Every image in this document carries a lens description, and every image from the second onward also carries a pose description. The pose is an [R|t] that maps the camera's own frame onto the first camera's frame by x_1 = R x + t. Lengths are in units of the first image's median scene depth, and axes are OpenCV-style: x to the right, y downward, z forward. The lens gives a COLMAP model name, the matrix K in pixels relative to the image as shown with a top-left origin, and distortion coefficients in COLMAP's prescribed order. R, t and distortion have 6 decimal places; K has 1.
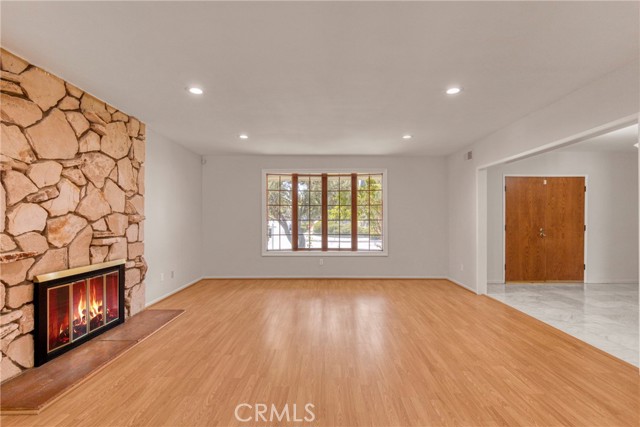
lens RADIAL K [[300.5, 0, 315.4], [0, 300.5, 218.1], [0, 0, 1]] dist [-0.011929, 0.000102]
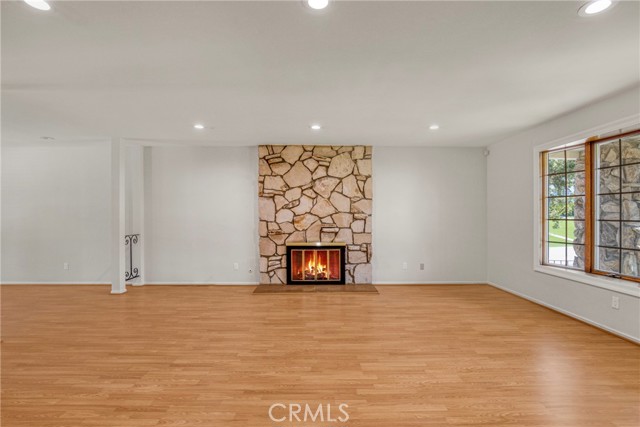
lens RADIAL K [[300.5, 0, 314.2], [0, 300.5, 213.9], [0, 0, 1]] dist [-0.011929, 0.000102]
pose [[0.014813, -0.004599, -0.999880, 1.044008], [-0.000307, 0.999989, -0.004604, -0.002923], [0.999890, 0.000375, 0.014811, 0.976866]]
